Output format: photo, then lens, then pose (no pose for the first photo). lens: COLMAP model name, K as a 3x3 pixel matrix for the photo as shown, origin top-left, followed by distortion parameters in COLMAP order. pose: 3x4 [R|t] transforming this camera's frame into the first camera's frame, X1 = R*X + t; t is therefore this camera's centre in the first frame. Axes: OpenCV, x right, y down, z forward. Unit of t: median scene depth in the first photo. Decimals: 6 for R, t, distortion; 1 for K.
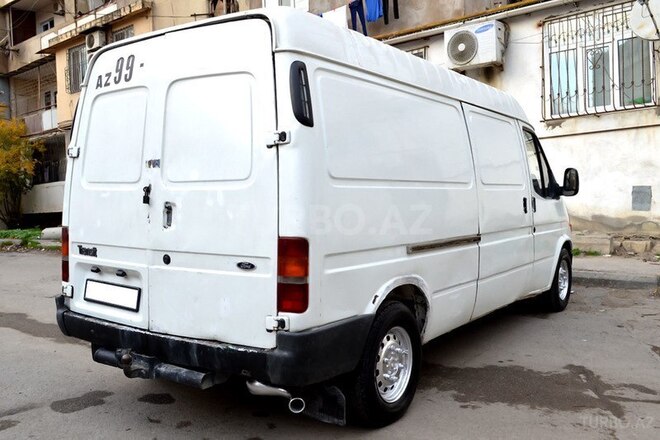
lens RADIAL K [[625.1, 0, 330.0], [0, 625.1, 220.0], [0, 0, 1]] dist [-0.015667, -0.011859]
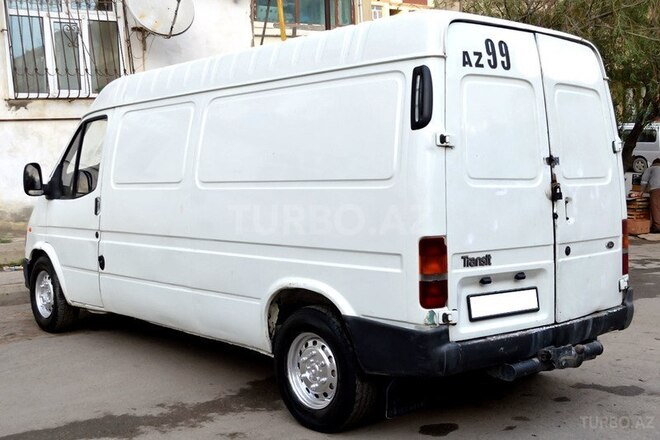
lens RADIAL K [[802.7, 0, 330.0], [0, 802.7, 220.0], [0, 0, 1]] dist [-0.010714, -0.026083]
pose [[0.228297, -0.051214, 0.972244, -1.660246], [0.053509, 0.997766, 0.039993, -0.065574], [-0.972120, 0.042894, 0.230527, 1.058361]]
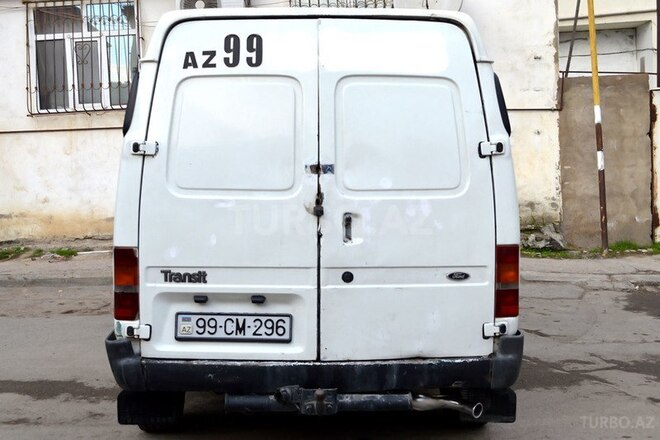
lens RADIAL K [[802.7, 0, 330.0], [0, 802.7, 220.0], [0, 0, 1]] dist [-0.010714, -0.026083]
pose [[0.796135, -0.035217, 0.604093, -0.953723], [0.025041, 0.999367, 0.025259, -0.047145], [-0.604600, -0.004983, 0.796513, 0.101306]]
